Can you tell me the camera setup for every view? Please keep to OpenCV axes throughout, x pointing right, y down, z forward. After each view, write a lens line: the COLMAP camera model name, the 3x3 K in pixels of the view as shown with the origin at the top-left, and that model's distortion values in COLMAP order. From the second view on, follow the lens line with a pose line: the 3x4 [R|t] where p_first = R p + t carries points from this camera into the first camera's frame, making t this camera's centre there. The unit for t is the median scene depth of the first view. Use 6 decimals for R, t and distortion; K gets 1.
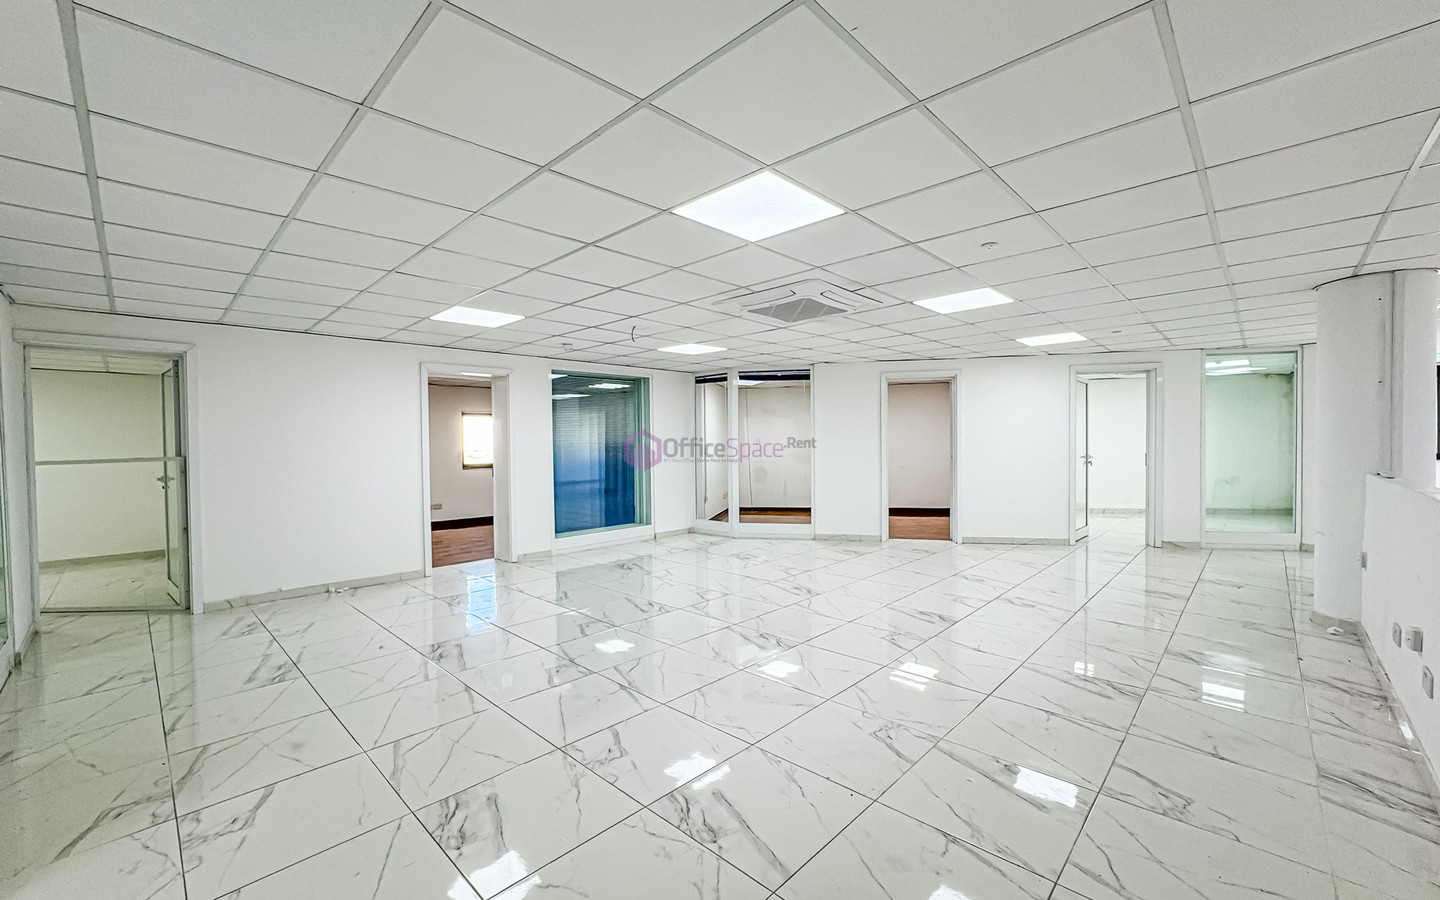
lens RADIAL K [[579.2, 0, 720.0], [0, 579.2, 450.0], [0, 0, 1]] dist [-0.038342, 0.022700]
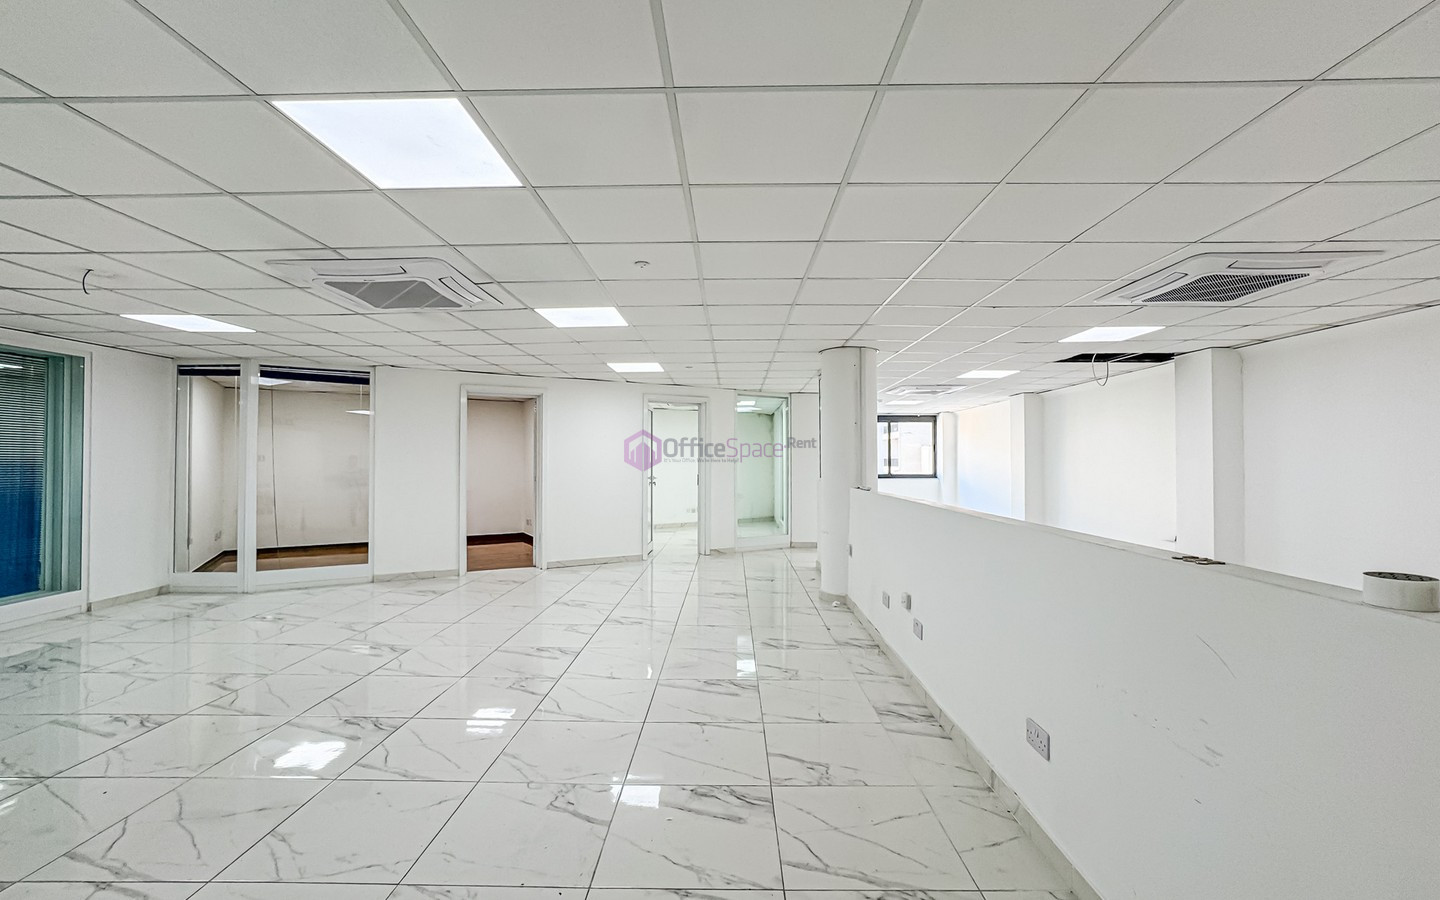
lens RADIAL K [[606.6, 0, 722.7], [0, 606.6, 452.1], [0, 0, 1]] dist [-0.031326, 0.016190]
pose [[0.740684, 0.022325, 0.671483, -0.058218], [0.000379, 0.999434, -0.033647, 0.002039], [-0.671854, 0.025176, 0.740256, 0.063773]]
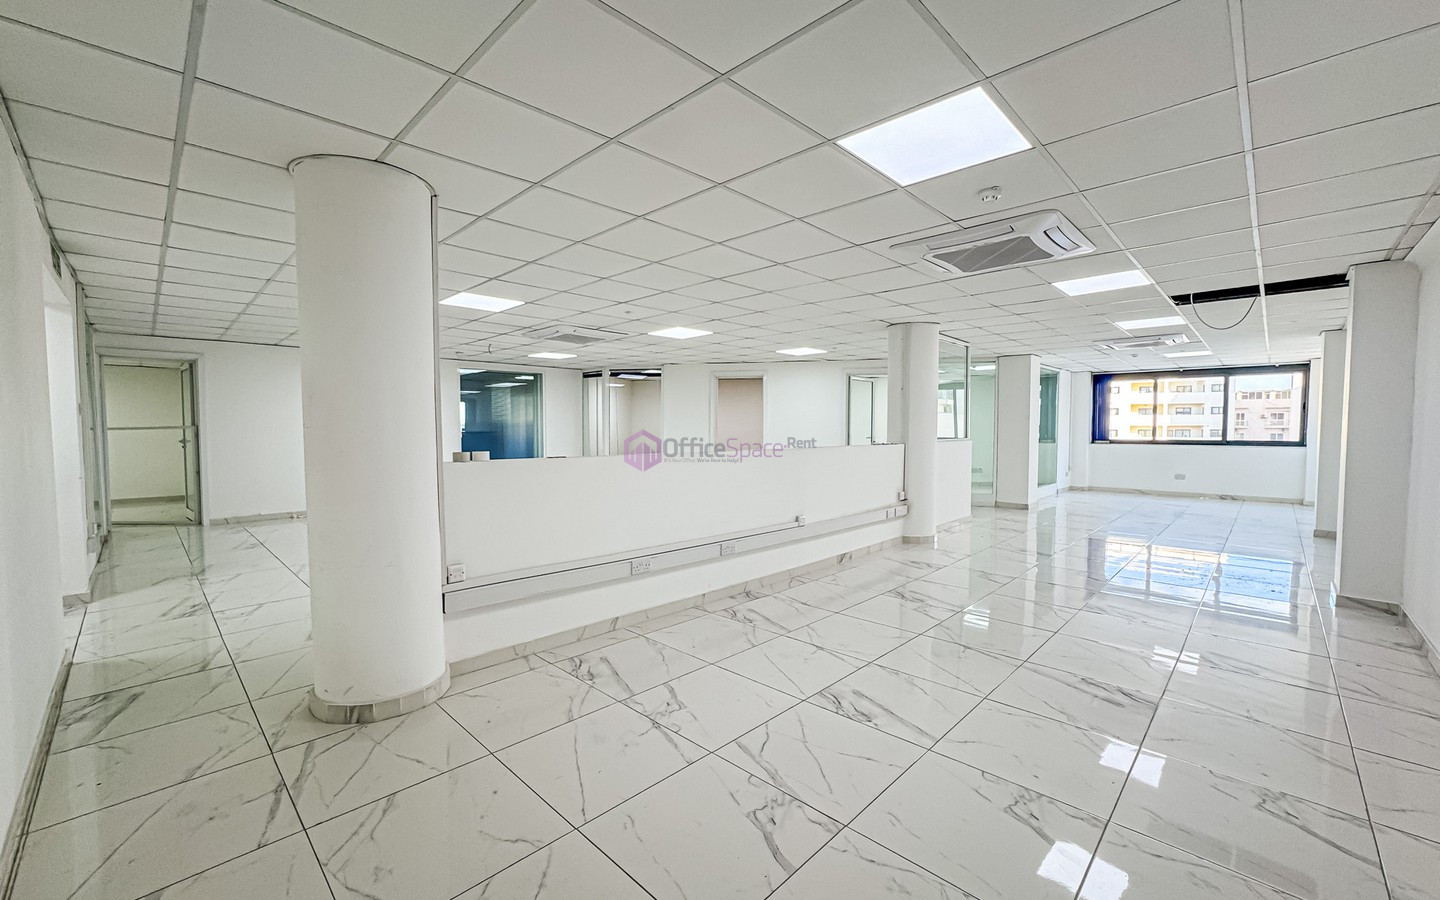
lens RADIAL K [[579.2, 0, 720.0], [0, 579.2, 450.0], [0, 0, 1]] dist [-0.038342, 0.022700]
pose [[0.999843, 0.013770, -0.011147, 0.433493], [-0.013488, 0.999597, 0.024980, 0.017196], [0.011487, -0.024826, 0.999626, -0.462648]]
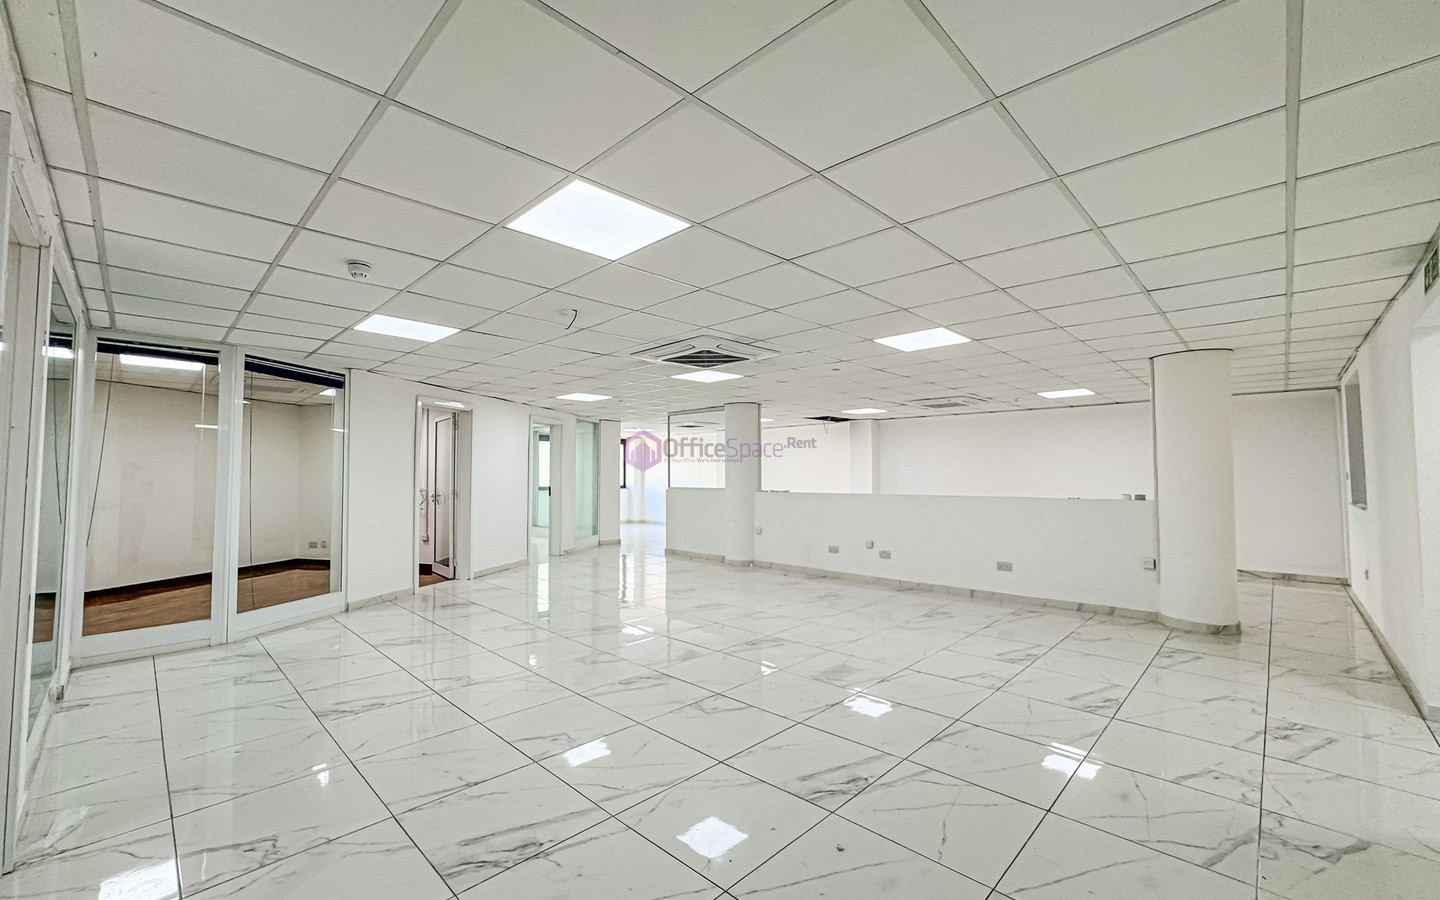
lens RADIAL K [[579.2, 0, 720.0], [0, 579.2, 450.0], [0, 0, 1]] dist [-0.038342, 0.022700]
pose [[0.011506, 0.056331, 0.998346, -0.769415], [0.009913, 0.998356, -0.056446, -0.000493], [-0.999885, 0.010546, 0.010929, 0.734223]]
